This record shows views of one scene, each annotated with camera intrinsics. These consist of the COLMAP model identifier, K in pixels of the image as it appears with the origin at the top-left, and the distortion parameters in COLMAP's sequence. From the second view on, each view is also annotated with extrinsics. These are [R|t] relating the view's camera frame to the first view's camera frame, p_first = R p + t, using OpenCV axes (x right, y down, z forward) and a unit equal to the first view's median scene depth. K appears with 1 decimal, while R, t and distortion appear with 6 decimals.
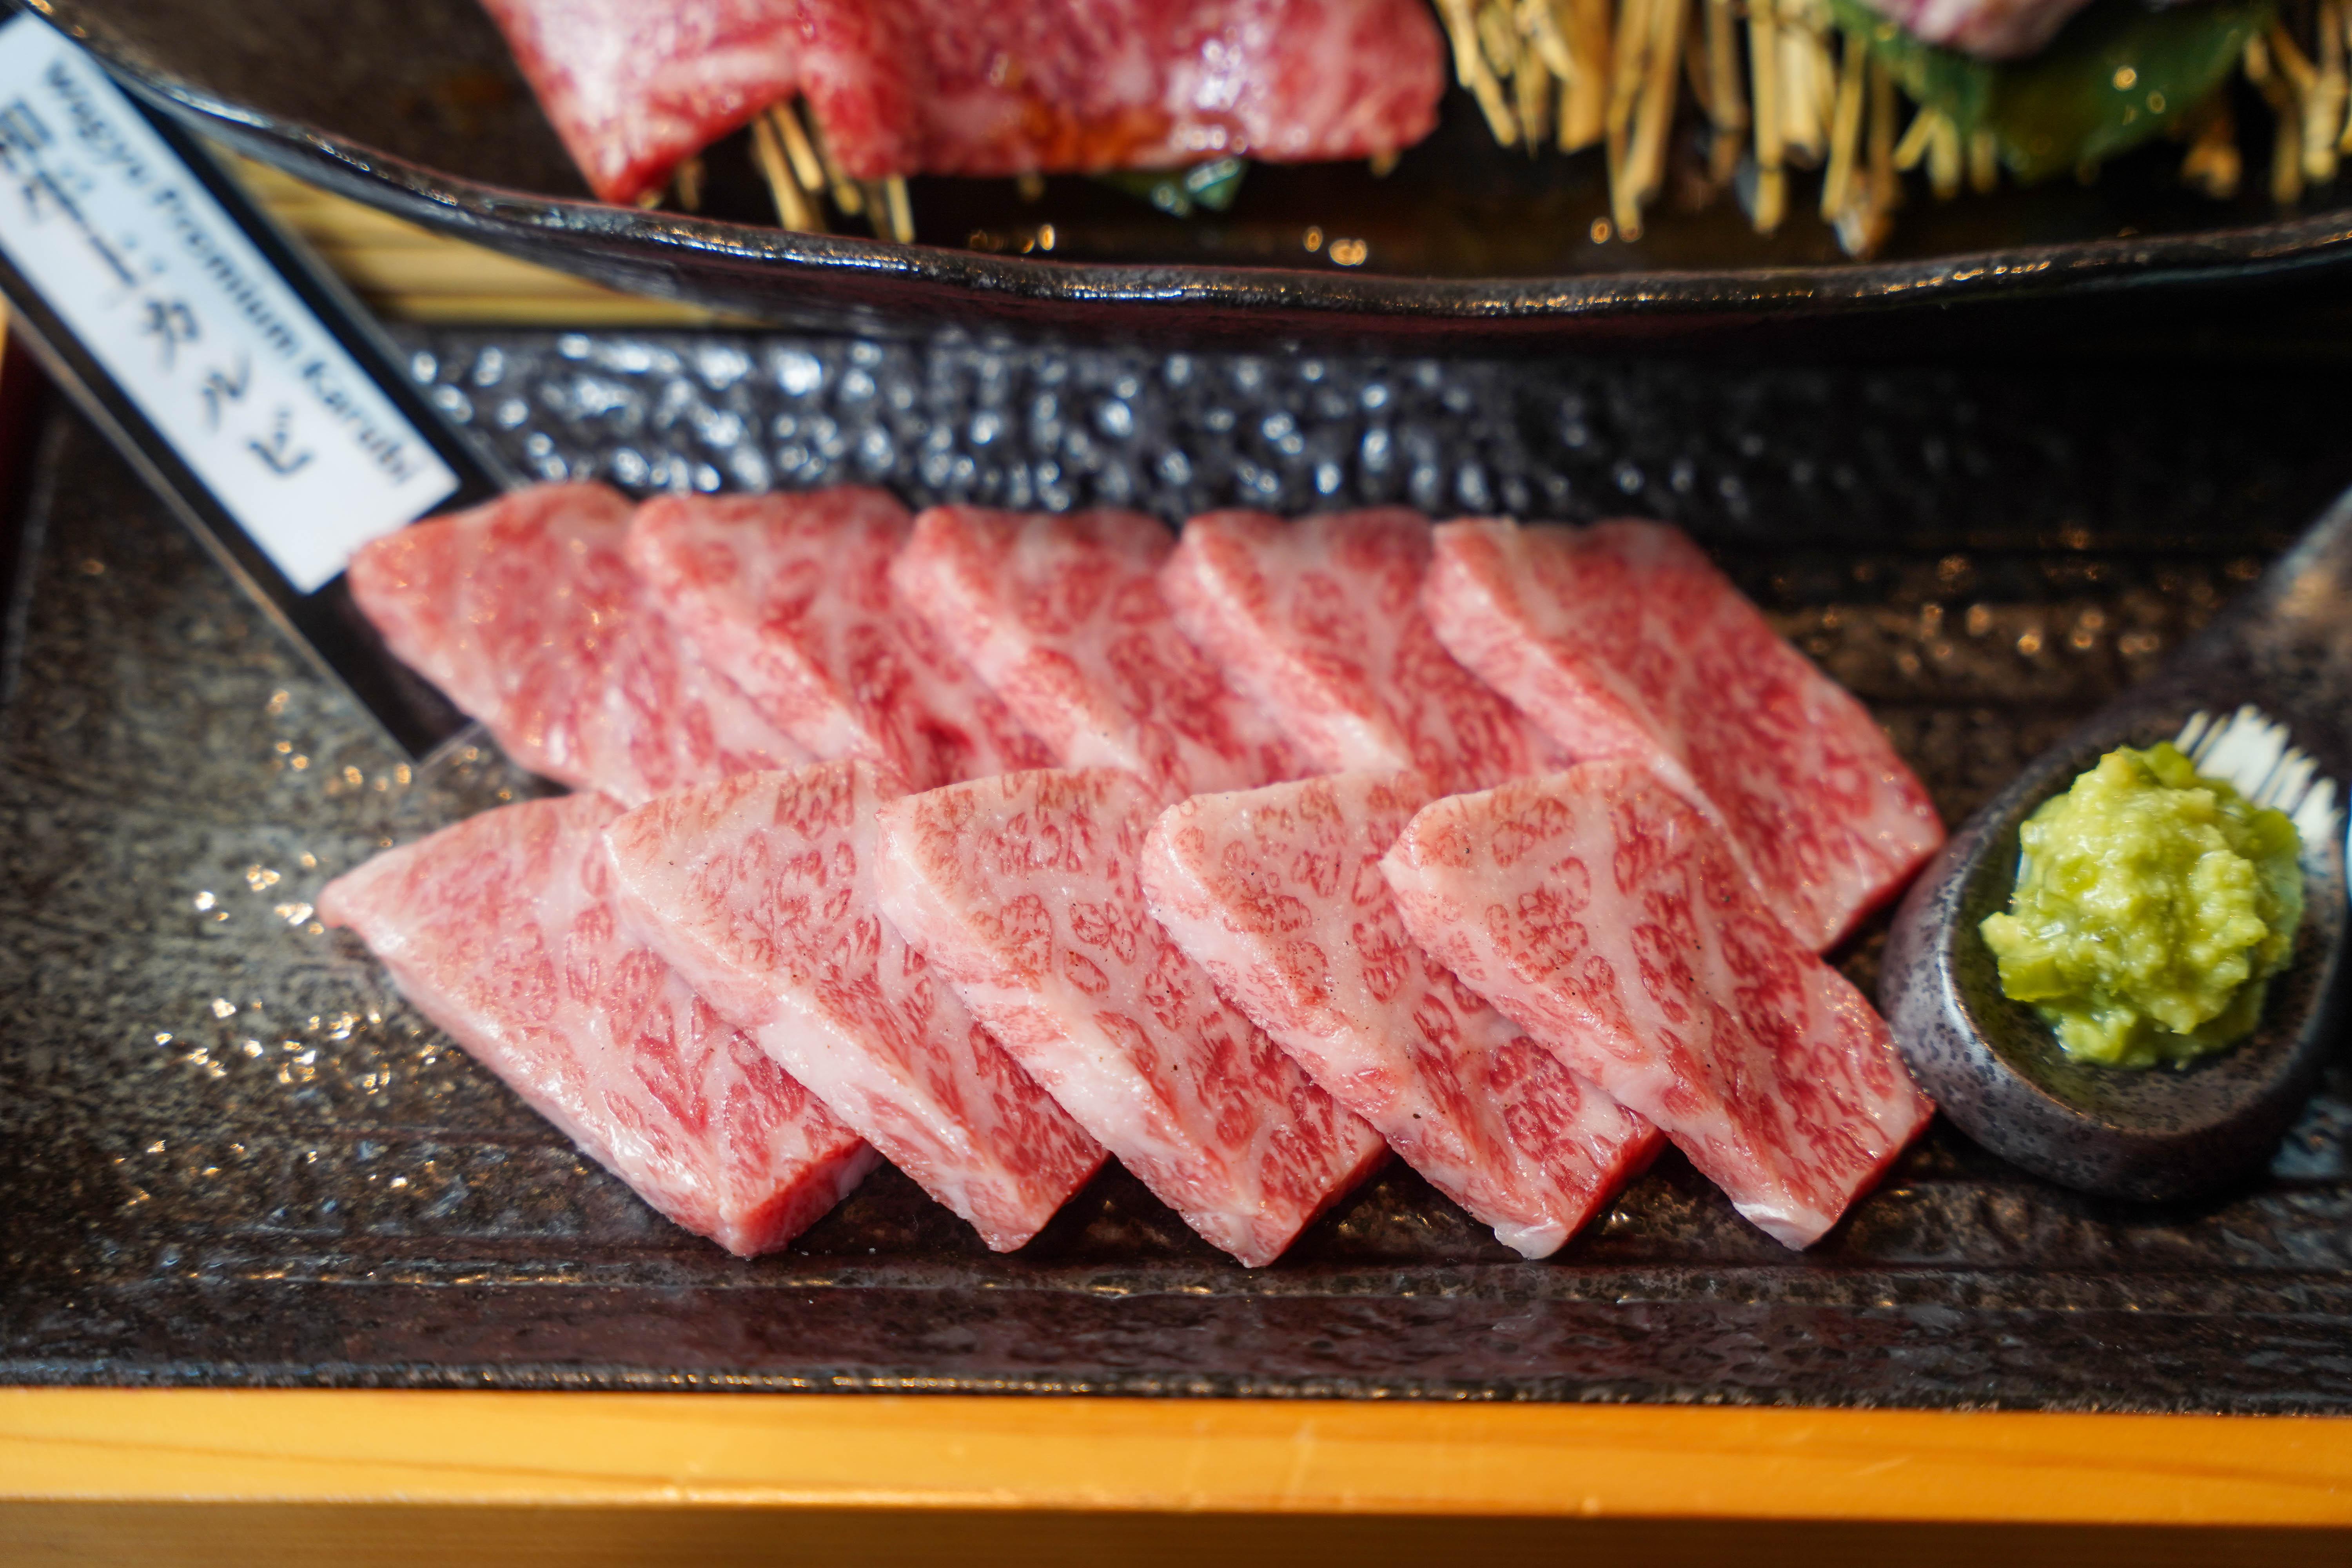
lens RADIAL K [[4825.1, 0, 1276.1], [0, 4825.1, 783.0], [0, 0, 1]] dist [-0.019979, 0.380283]
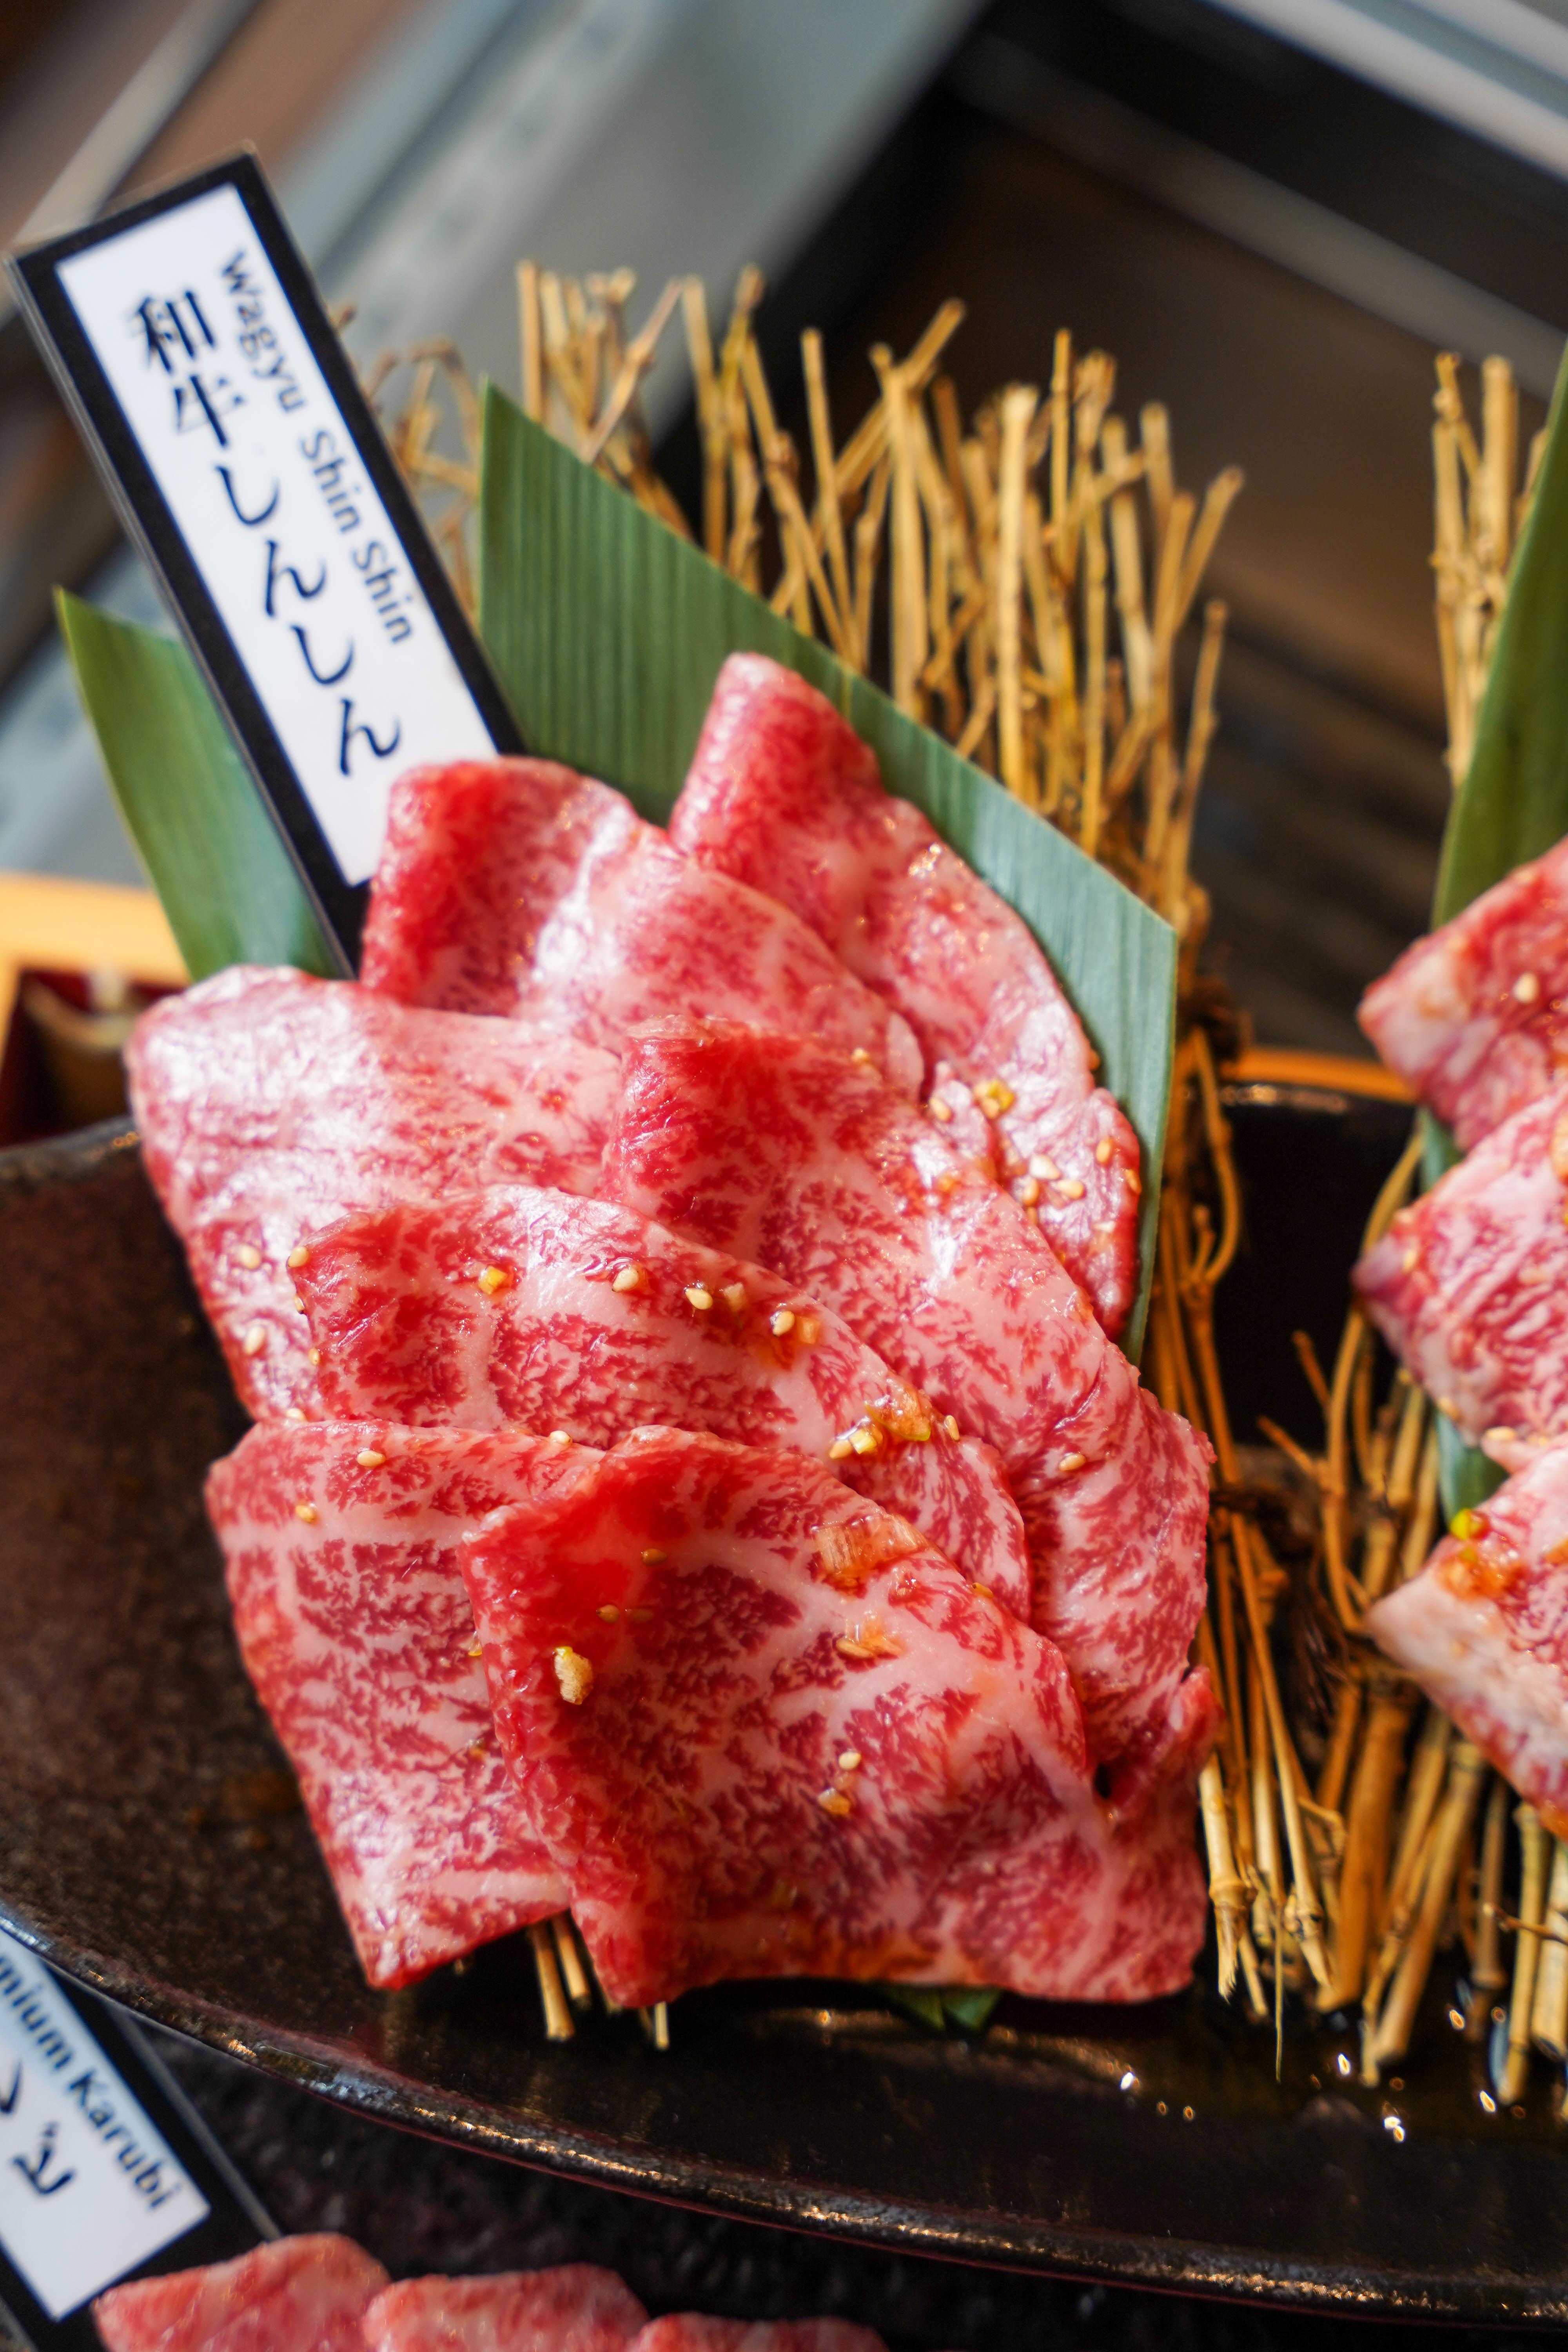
lens RADIAL K [[4825.1, 0, 951.5], [0, 4825.1, 1842.8], [0, 0, 1]] dist [-0.019979, 0.380283]
pose [[0.991126, 0.131099, -0.021942, 0.000811], [-0.123984, 0.971305, 0.202964, -0.376268], [0.047921, -0.198442, 0.978940, 0.006263]]
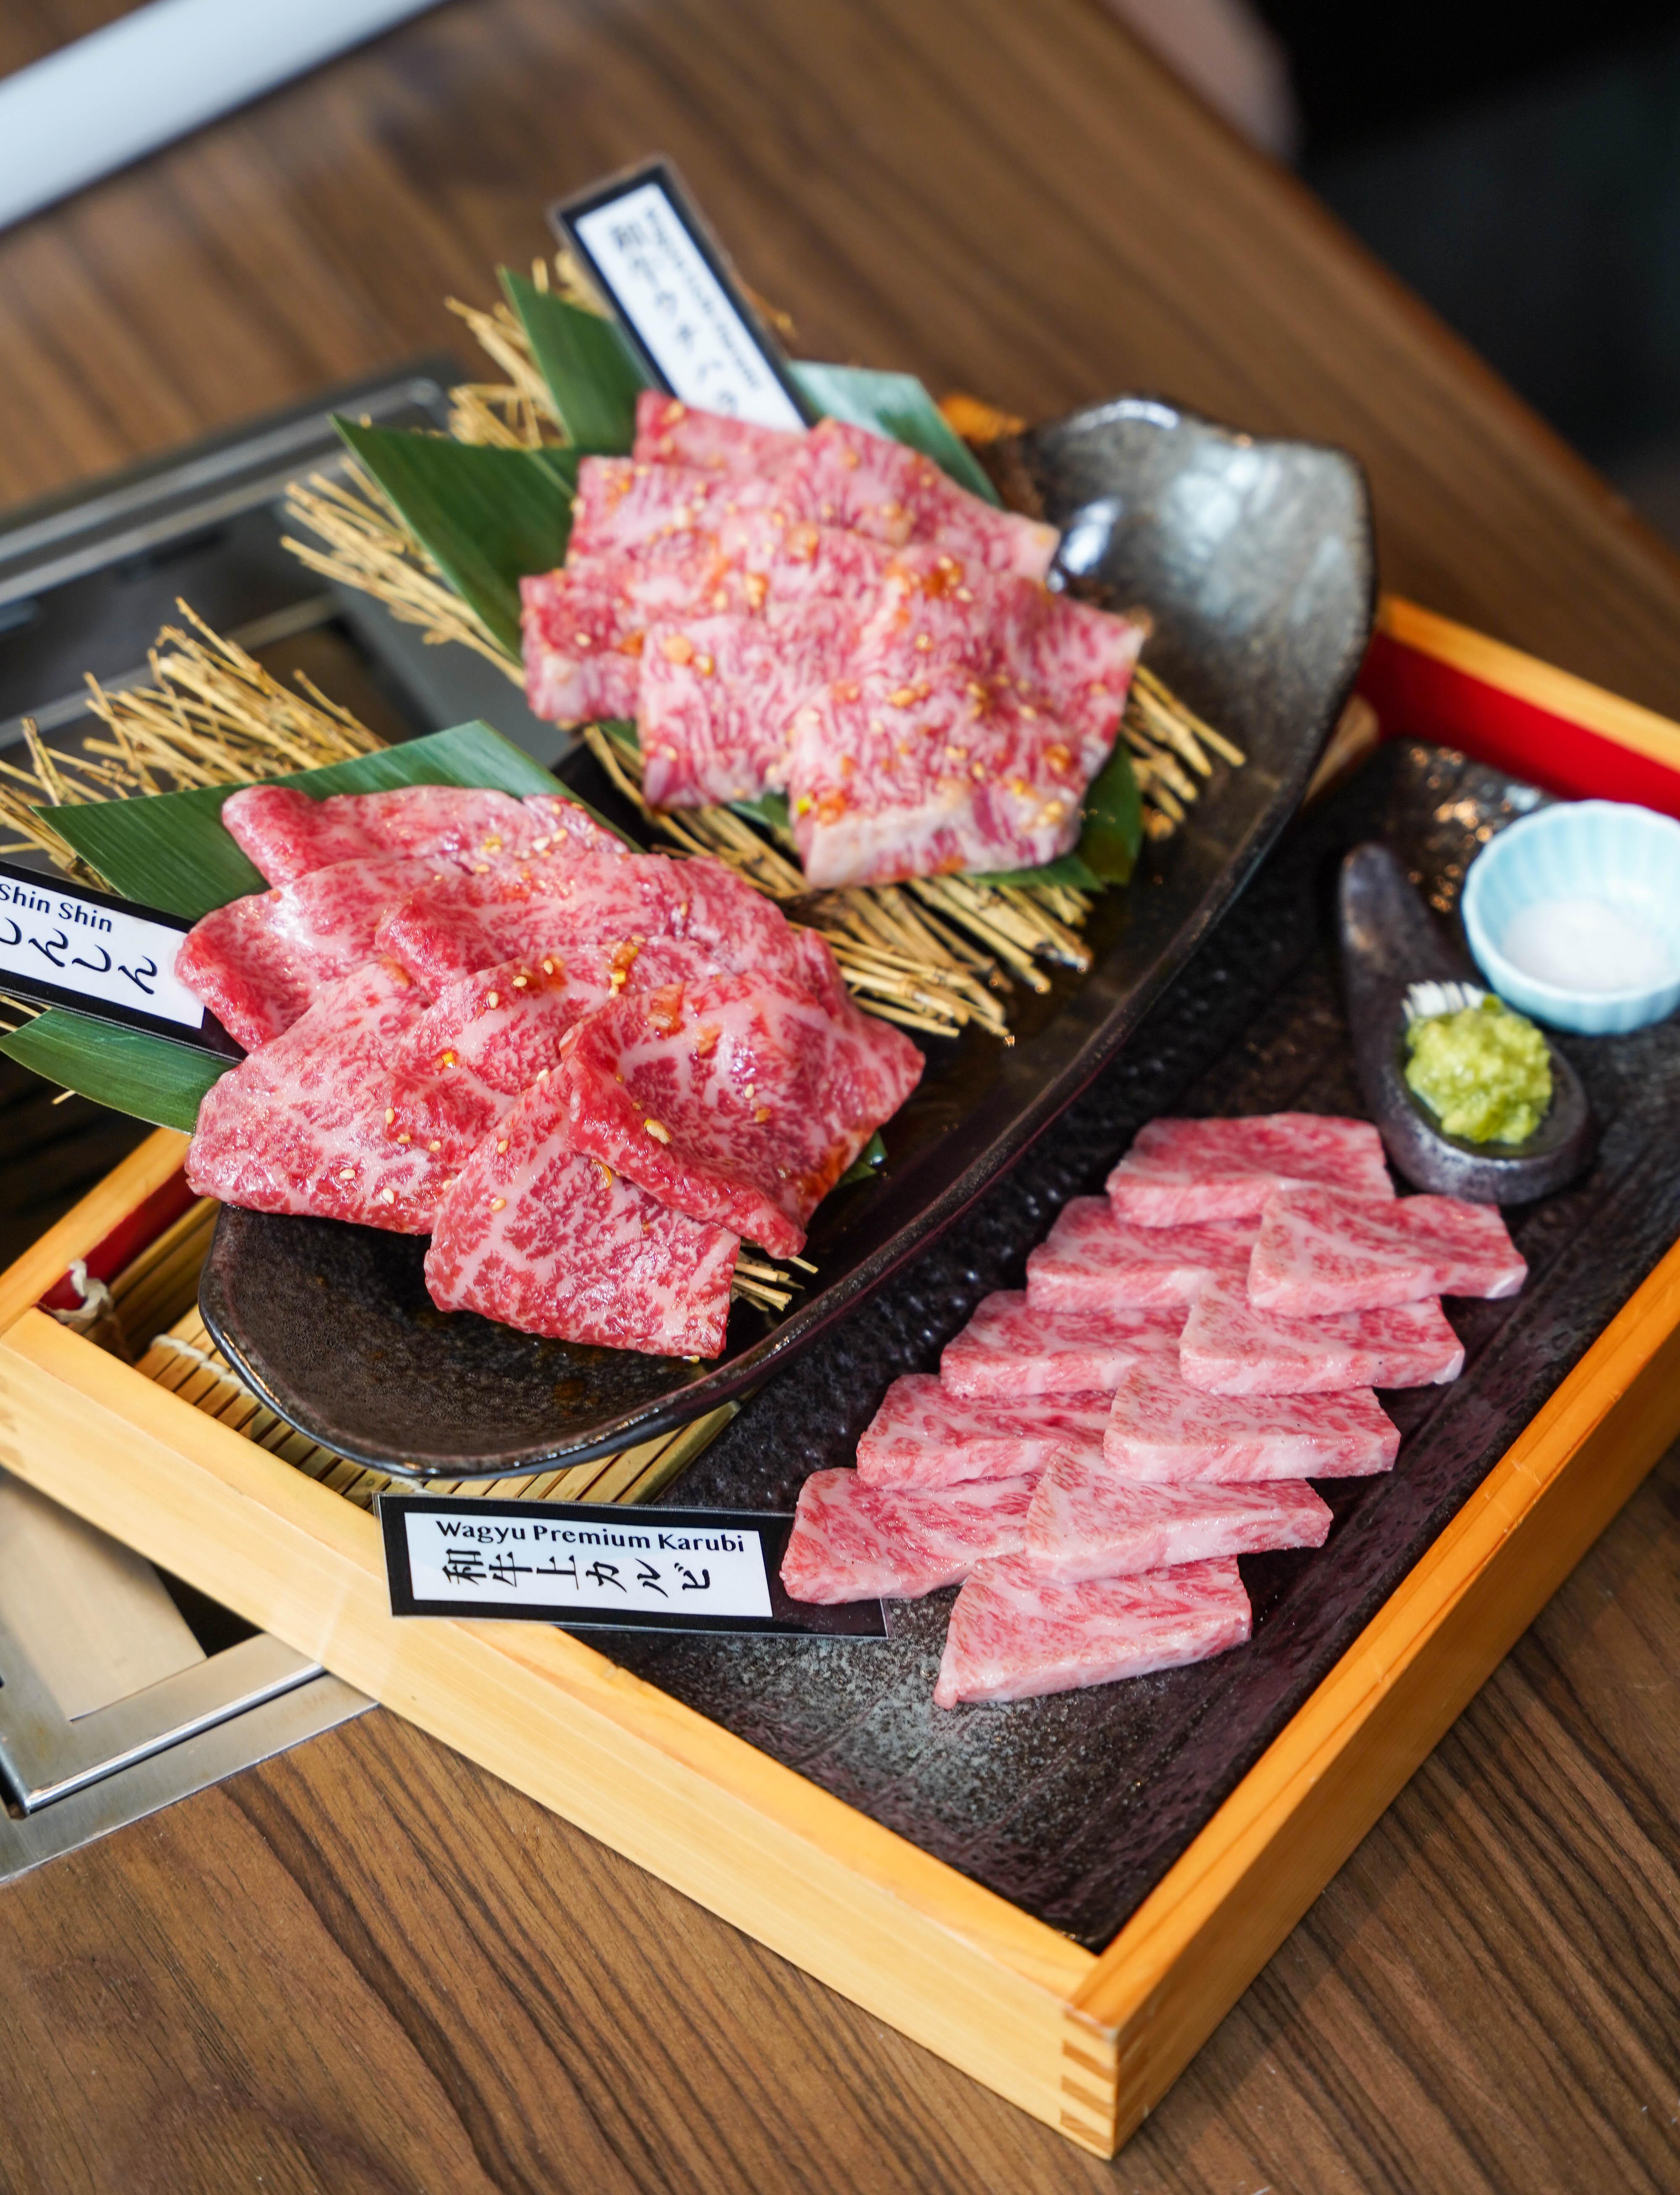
lens RADIAL K [[4669.5, 0, 840.0], [0, 4669.5, 1097.5], [0, 0, 1]] dist [0.165987, -0.149725]
pose [[0.600231, -0.637099, 0.483557, -0.915619], [0.703783, 0.707949, 0.059147, -0.264841], [-0.380016, 0.304818, 0.873312, -0.610367]]
